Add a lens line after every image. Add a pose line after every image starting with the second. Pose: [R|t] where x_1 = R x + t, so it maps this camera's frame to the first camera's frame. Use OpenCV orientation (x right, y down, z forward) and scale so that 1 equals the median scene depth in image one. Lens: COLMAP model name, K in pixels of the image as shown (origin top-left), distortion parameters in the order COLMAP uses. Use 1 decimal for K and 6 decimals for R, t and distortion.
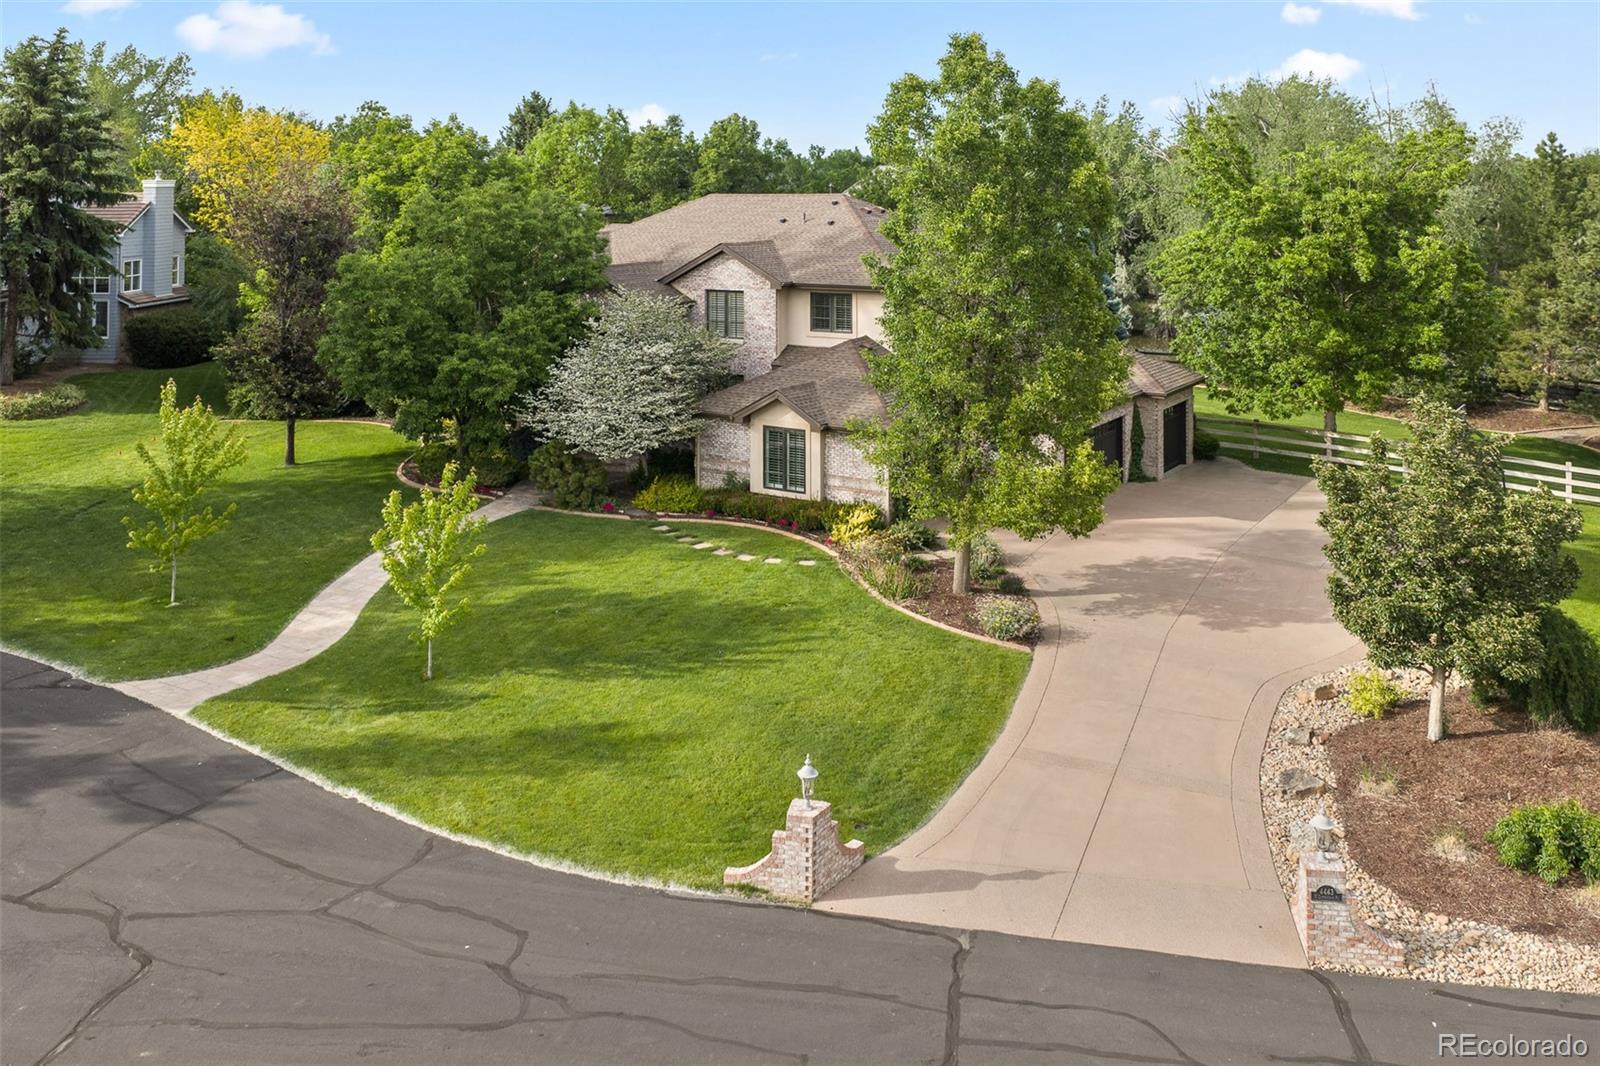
lens RADIAL K [[1301.0, 0, 800.0], [0, 1301.0, 533.0], [0, 0, 1]] dist [0.044128, -0.067951]
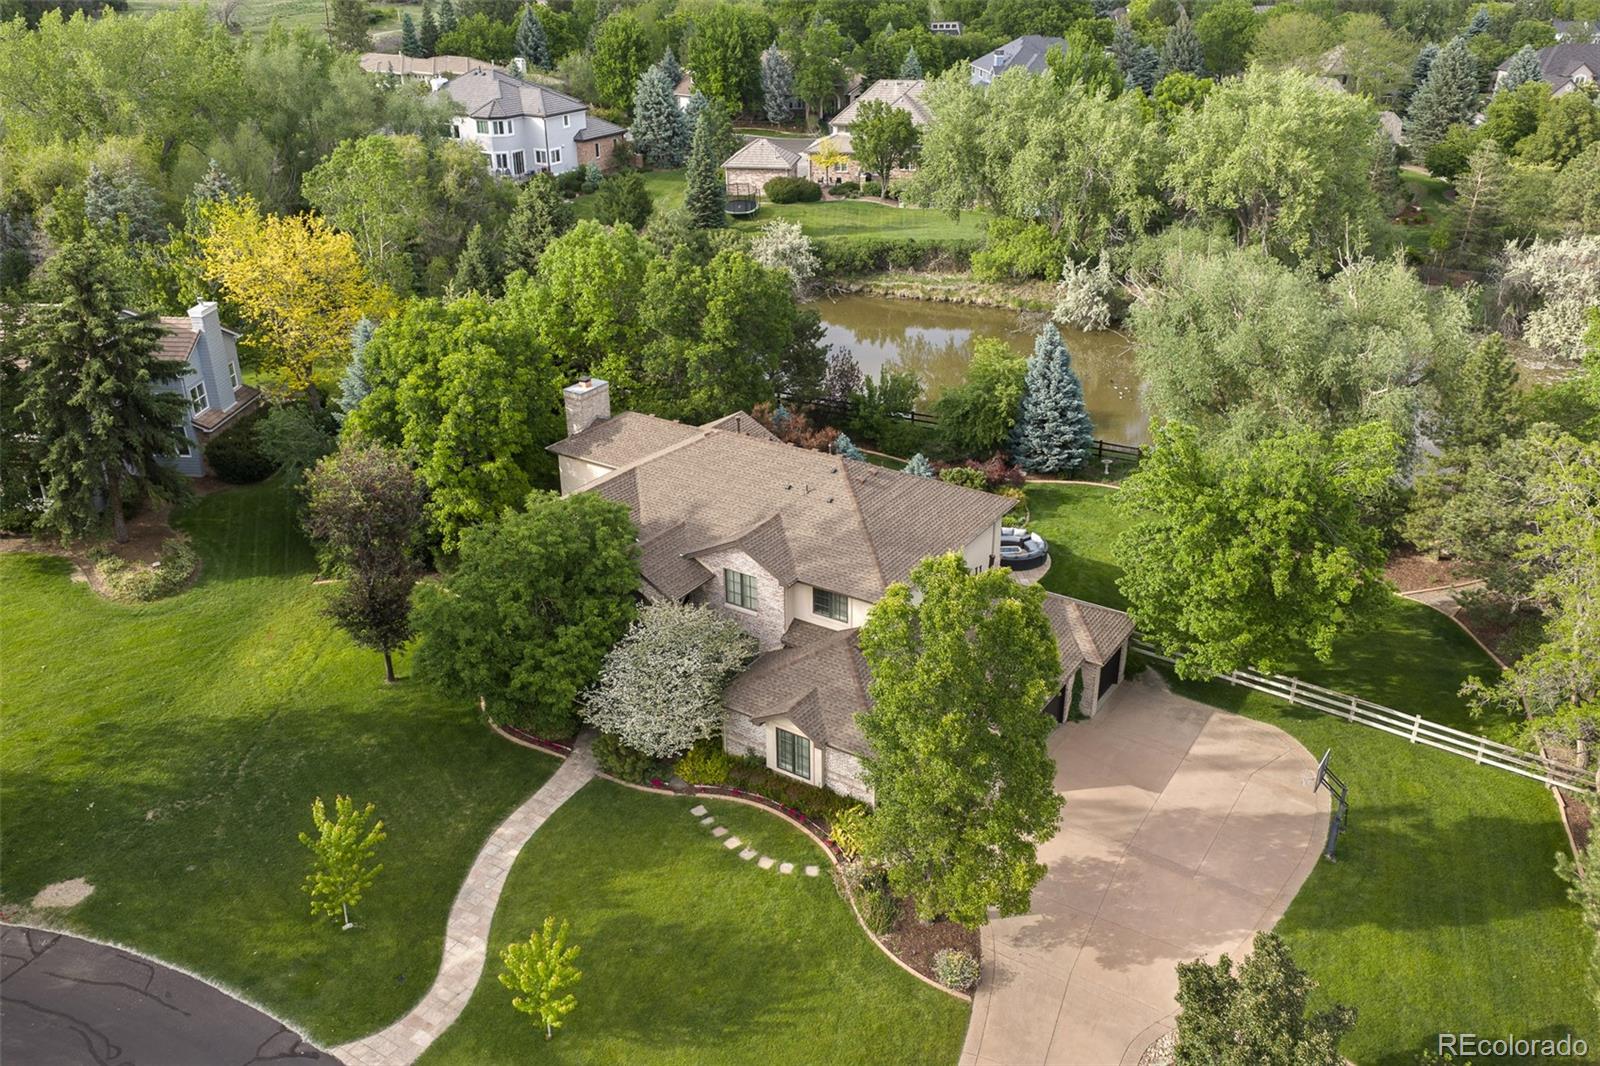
lens RADIAL K [[1222.9, 0, 800.0], [0, 1222.9, 533.0], [0, 0, 1]] dist [0.011312, 0.005337]
pose [[0.999970, -0.007674, -0.000473, -0.003084], [0.007104, 0.898683, 0.438542, -0.757232], [-0.002940, -0.438532, 0.898711, 0.023799]]
